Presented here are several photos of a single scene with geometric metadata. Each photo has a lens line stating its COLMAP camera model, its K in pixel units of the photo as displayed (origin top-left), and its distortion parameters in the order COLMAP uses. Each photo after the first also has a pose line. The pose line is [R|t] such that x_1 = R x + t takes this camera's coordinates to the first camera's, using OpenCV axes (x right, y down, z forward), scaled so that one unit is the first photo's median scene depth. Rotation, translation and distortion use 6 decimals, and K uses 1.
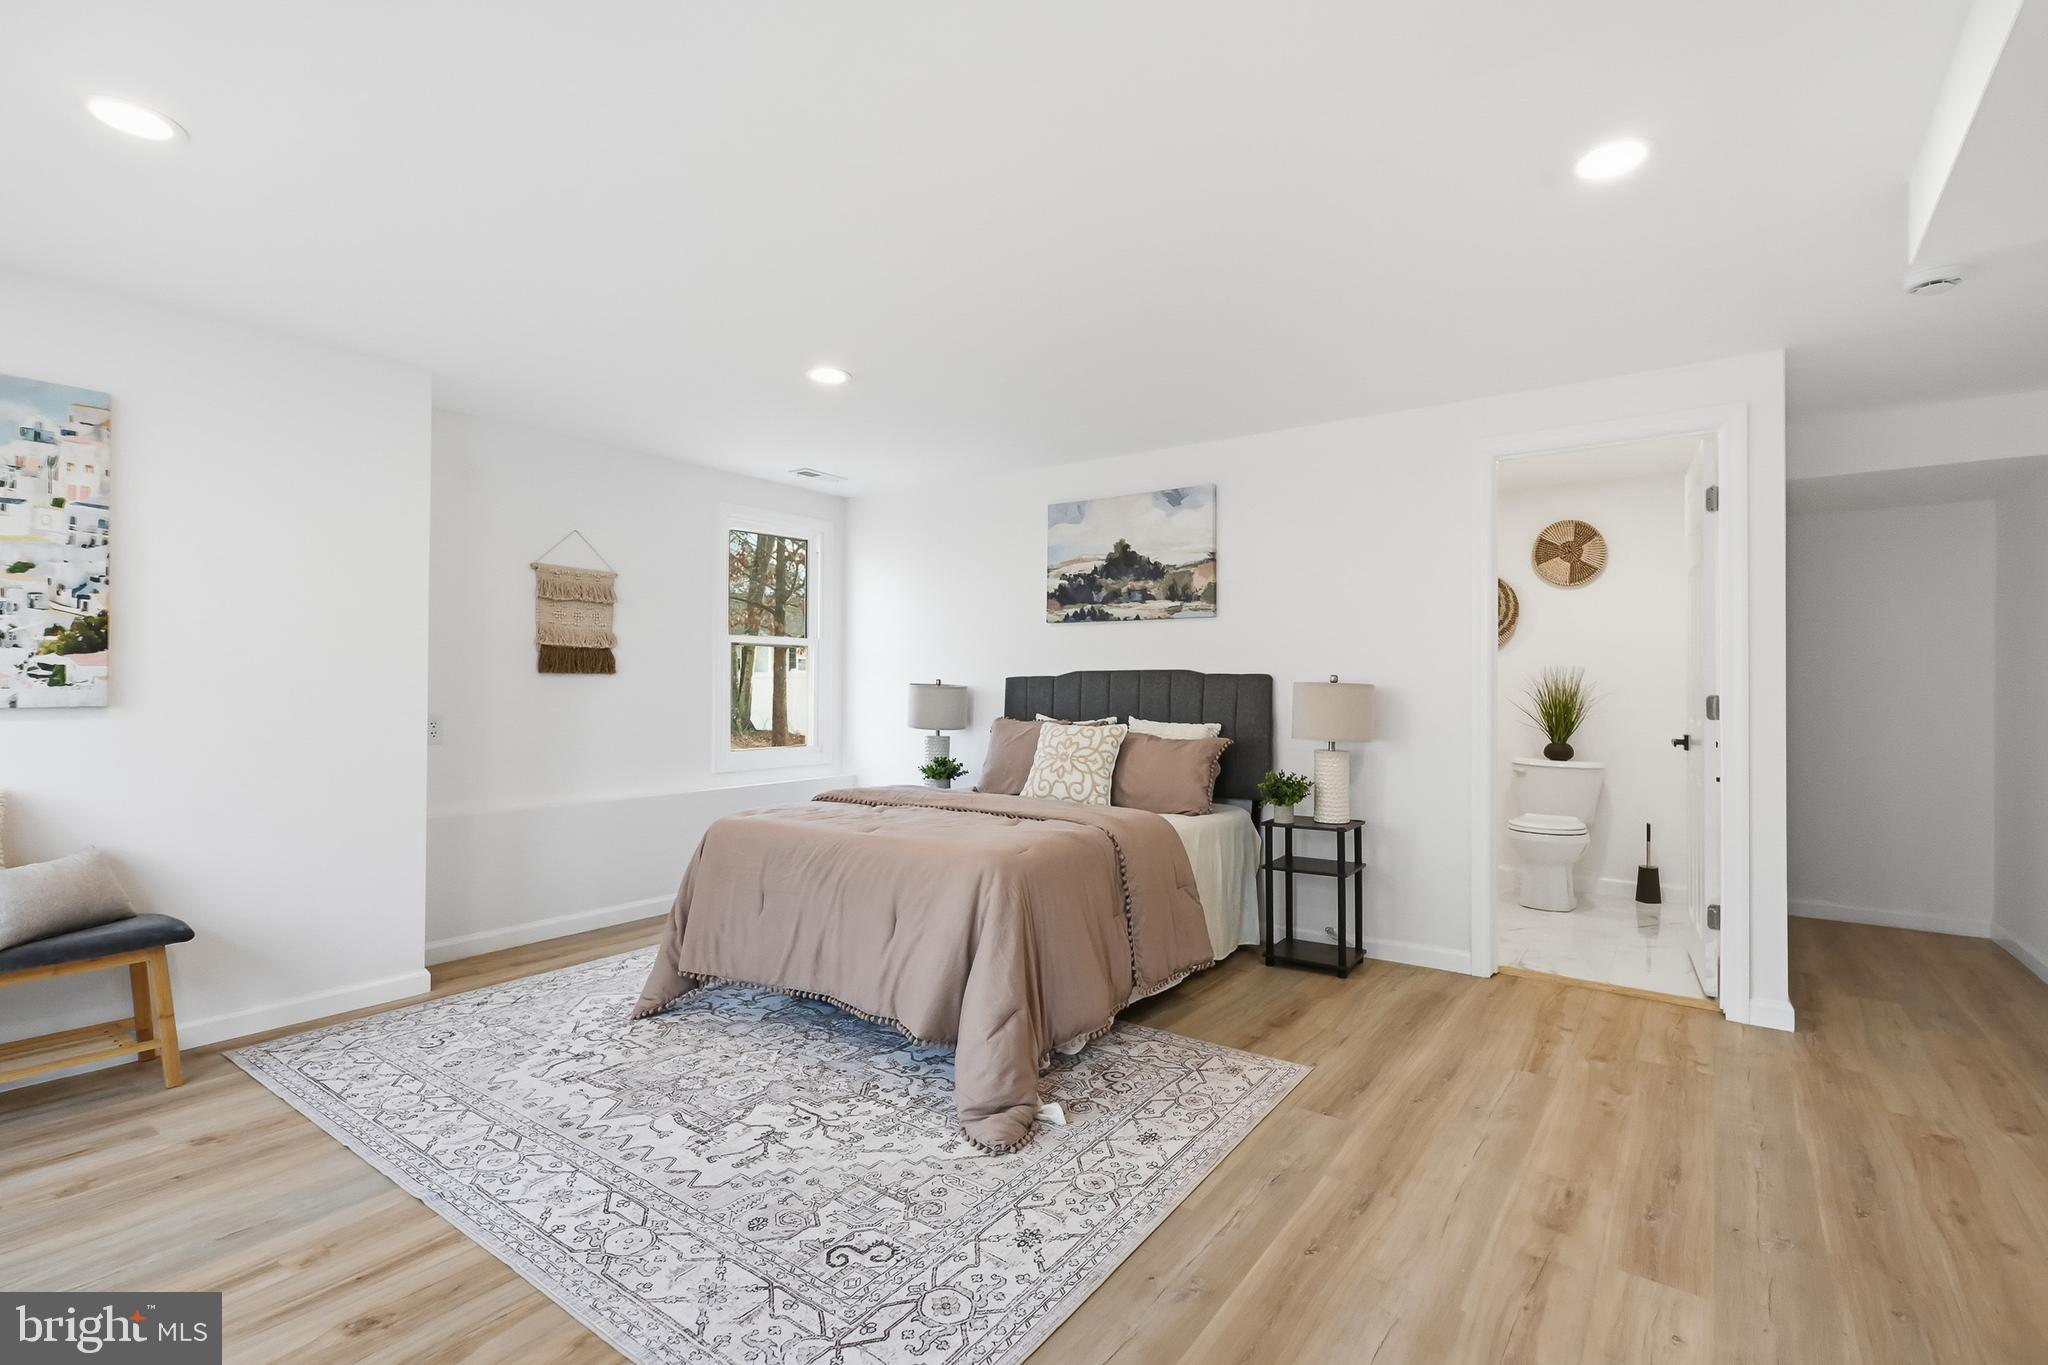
lens RADIAL K [[939.8, 0, 1015.2], [0, 939.8, 676.8], [0, 0, 1]] dist [-0.001837, -0.001069]
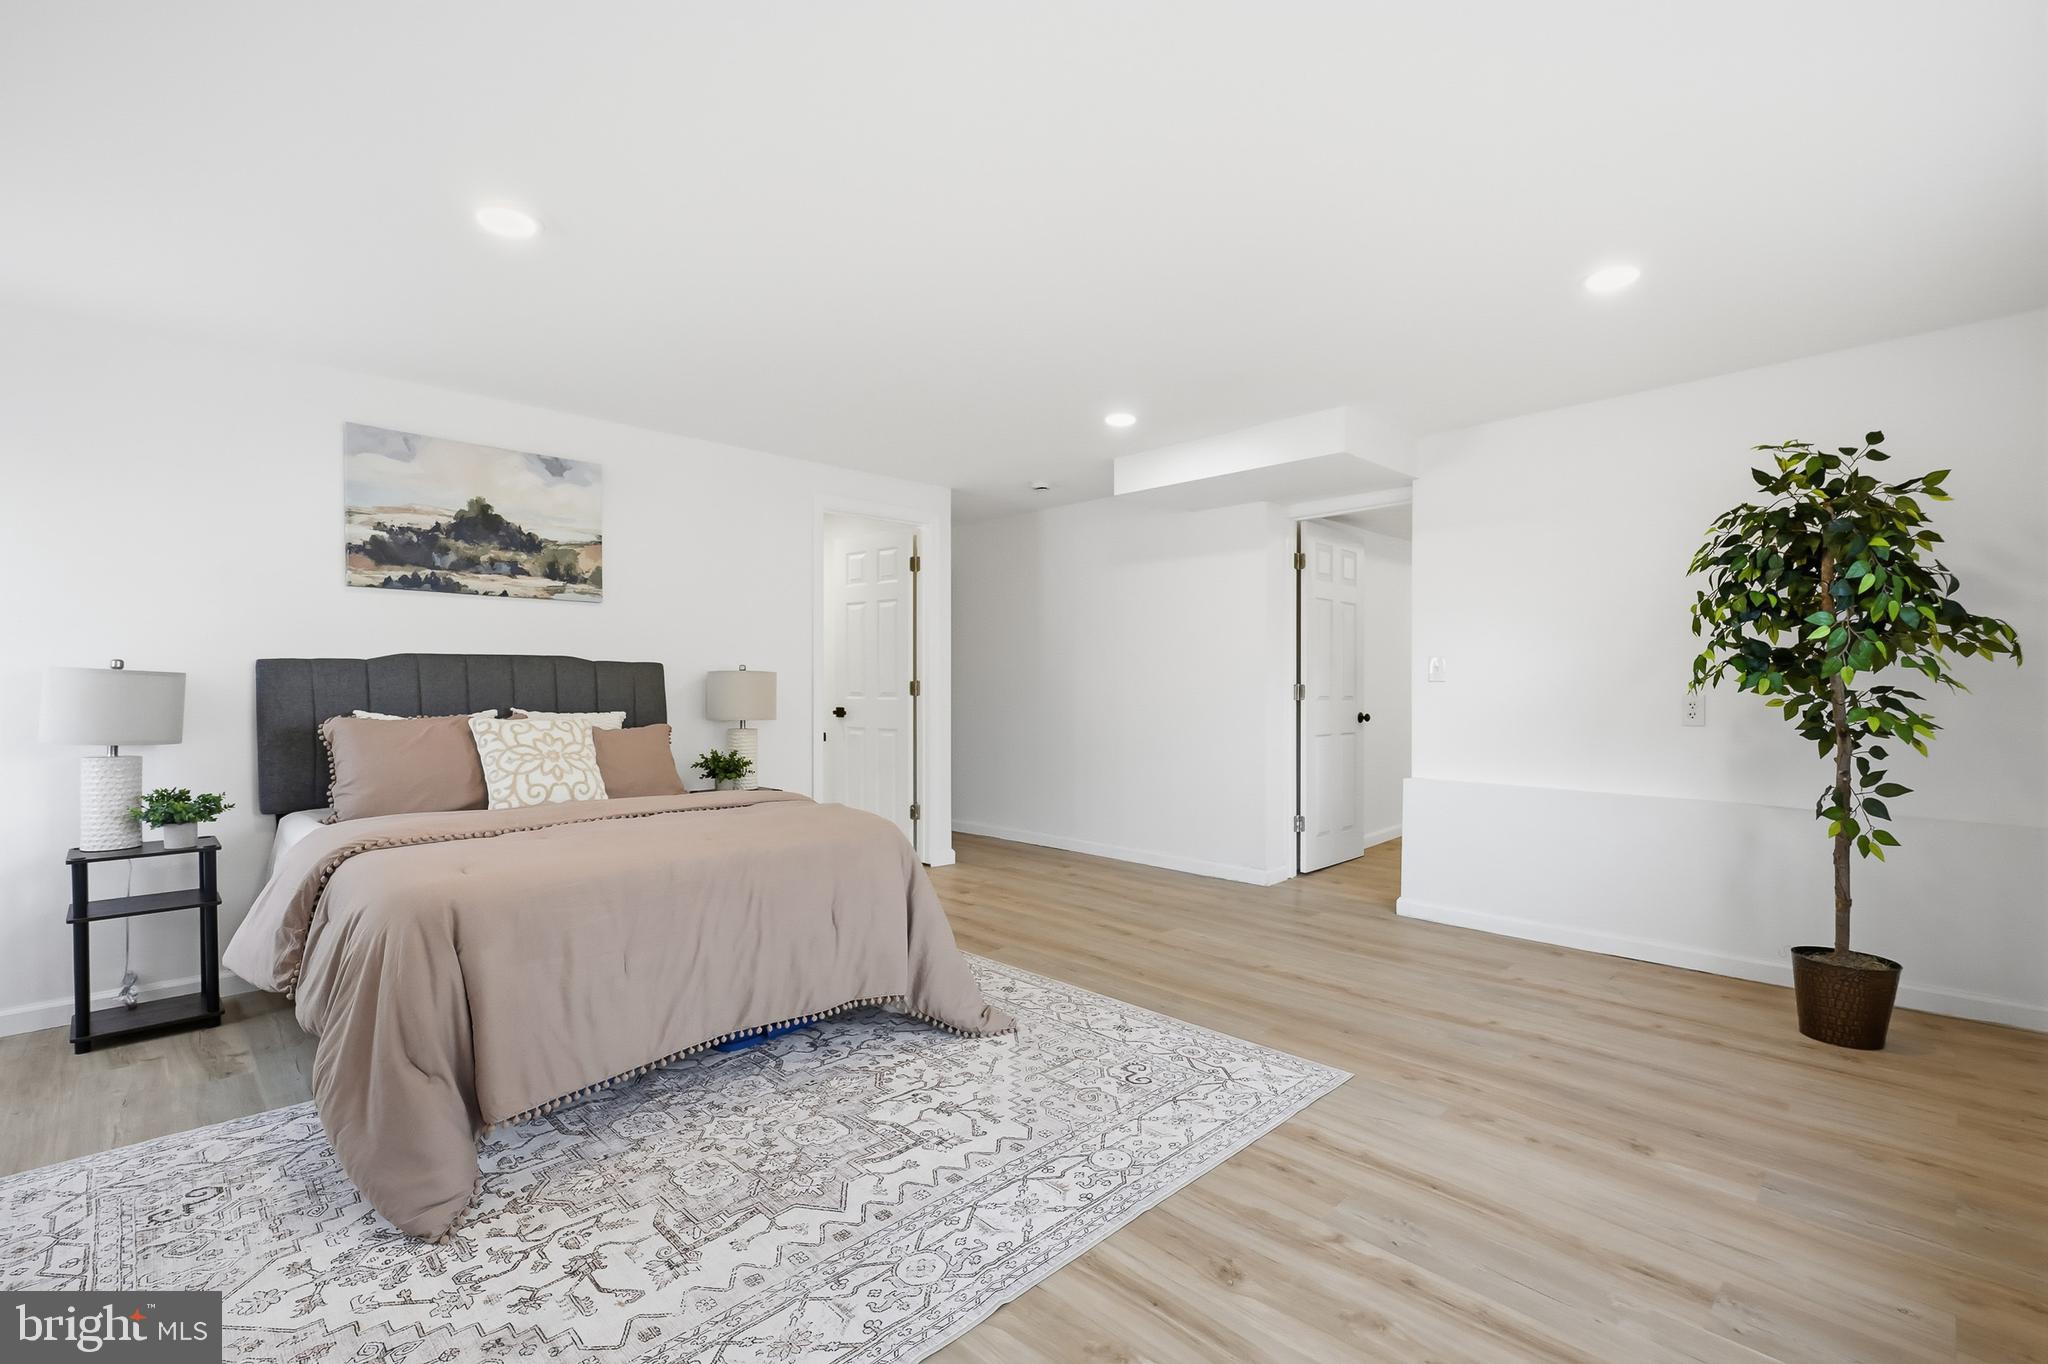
lens RADIAL K [[939.8, 0, 1025.8], [0, 939.8, 699.1], [0, 0, 1]] dist [-0.001837, -0.001069]
pose [[0.143735, -0.020745, 0.989399, -0.709596], [-0.011769, 0.999674, 0.022670, 0.009301], [-0.989546, -0.014903, 0.143444, 0.436894]]
